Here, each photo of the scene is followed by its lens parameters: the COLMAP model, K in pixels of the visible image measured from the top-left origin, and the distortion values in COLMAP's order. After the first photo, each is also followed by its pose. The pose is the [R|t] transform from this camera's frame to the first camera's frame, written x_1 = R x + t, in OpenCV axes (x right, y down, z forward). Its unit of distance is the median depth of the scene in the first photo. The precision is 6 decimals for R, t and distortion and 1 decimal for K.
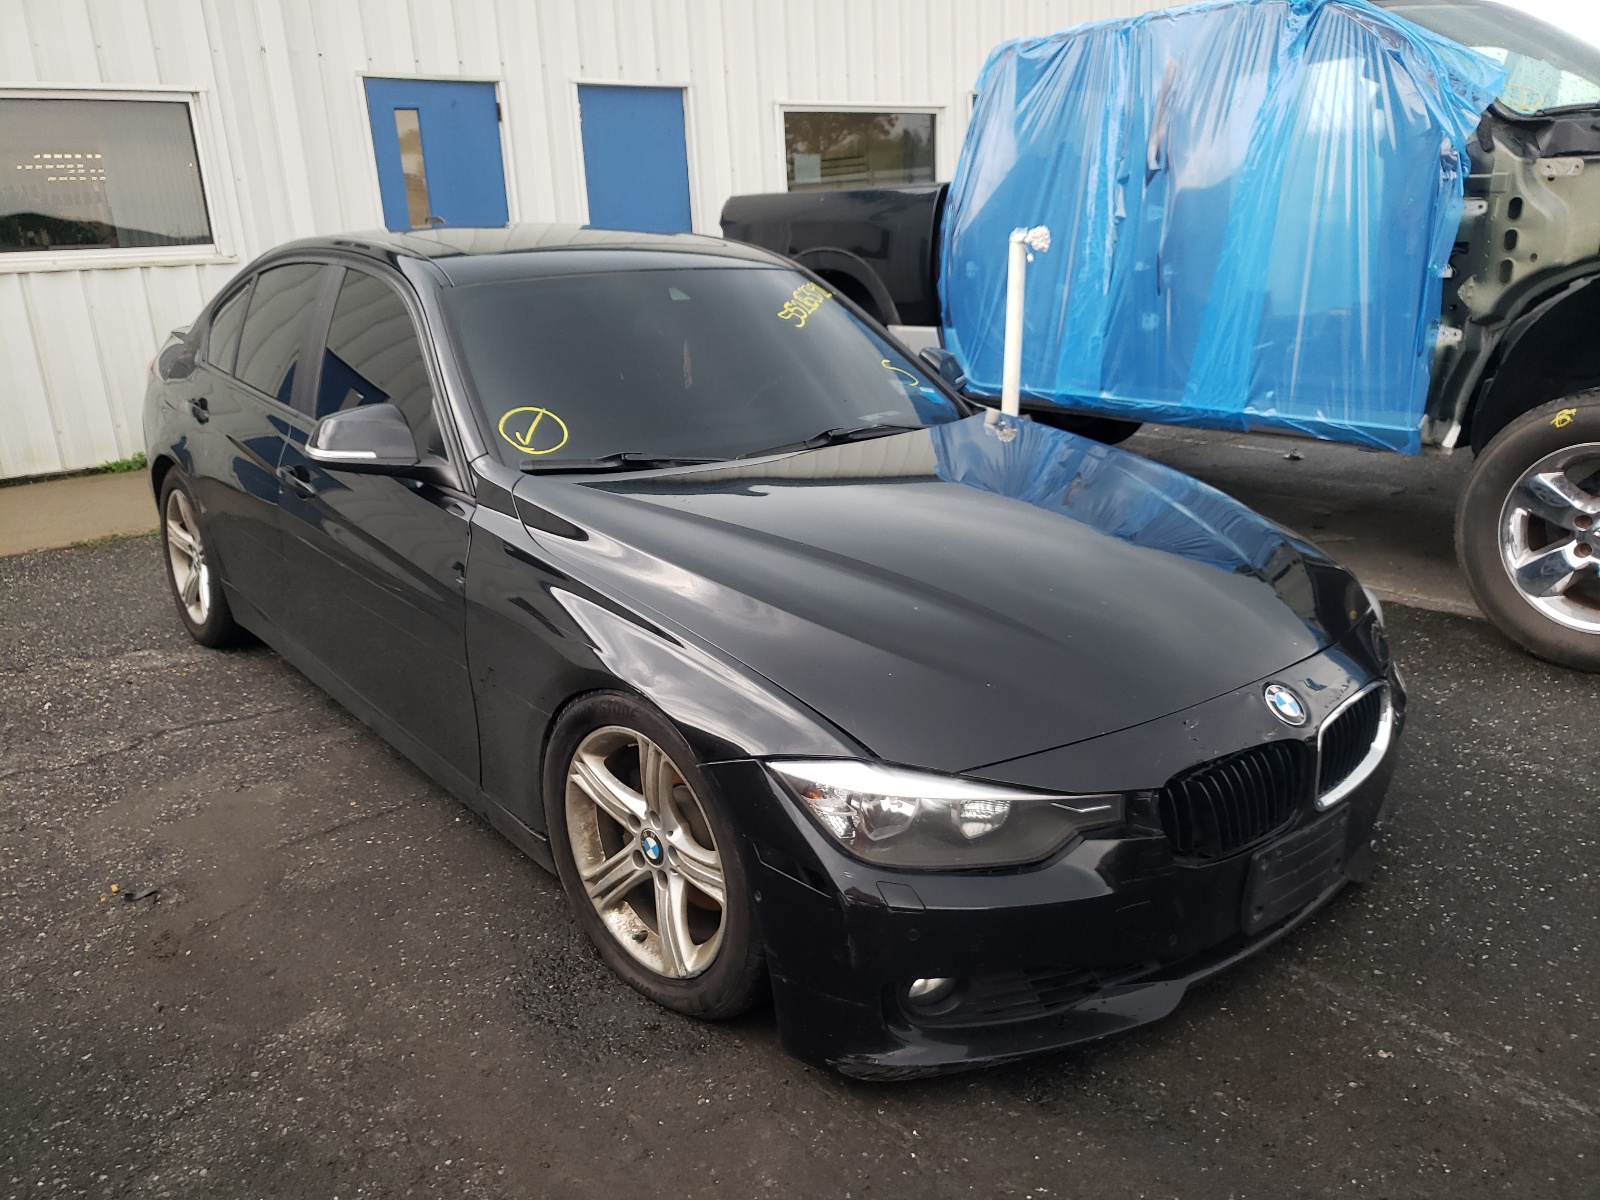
lens RADIAL K [[1246.9, 0, 793.3], [0, 1246.9, 598.9], [0, 0, 1]] dist [0.010608, 0.005686]
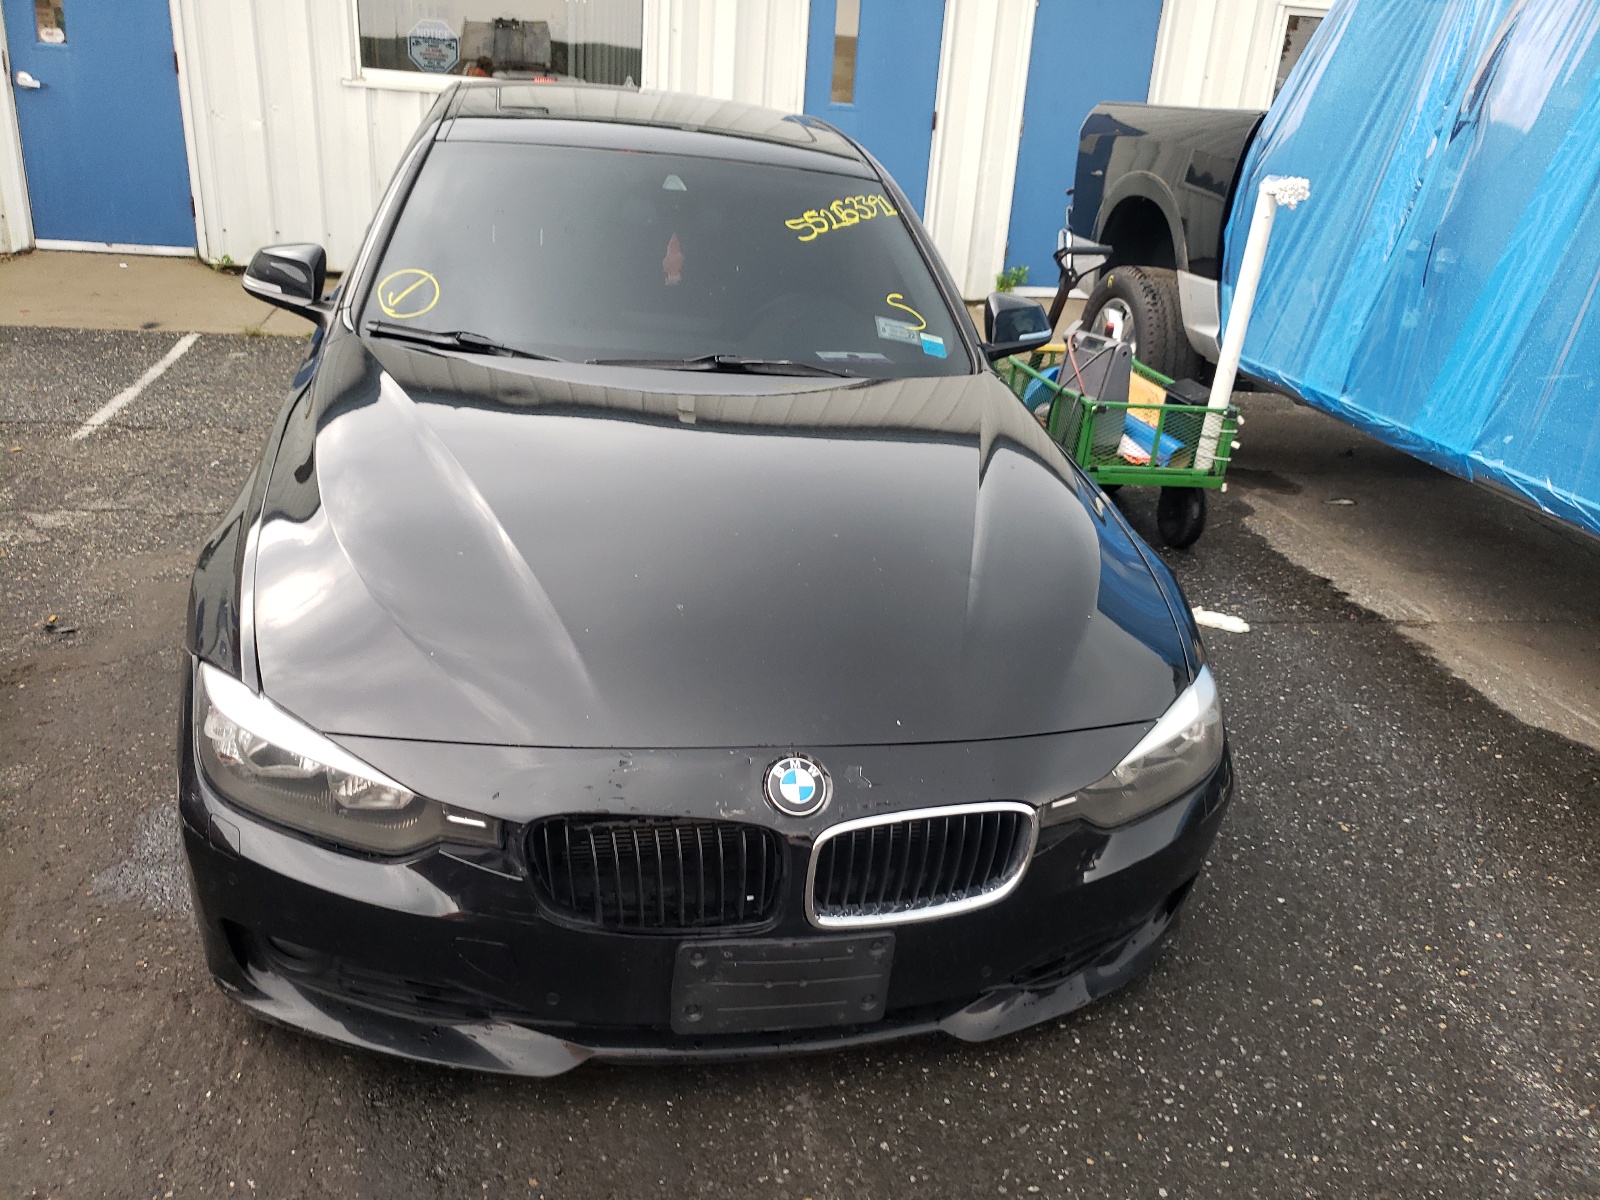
lens RADIAL K [[1246.9, 0, 793.8], [0, 1246.9, 602.0], [0, 0, 1]] dist [0.010608, 0.005686]
pose [[0.885465, 0.272432, -0.376474, 0.393675], [-0.241249, 0.961898, 0.128652, -0.078600], [0.397179, -0.023093, 0.917451, 0.160718]]
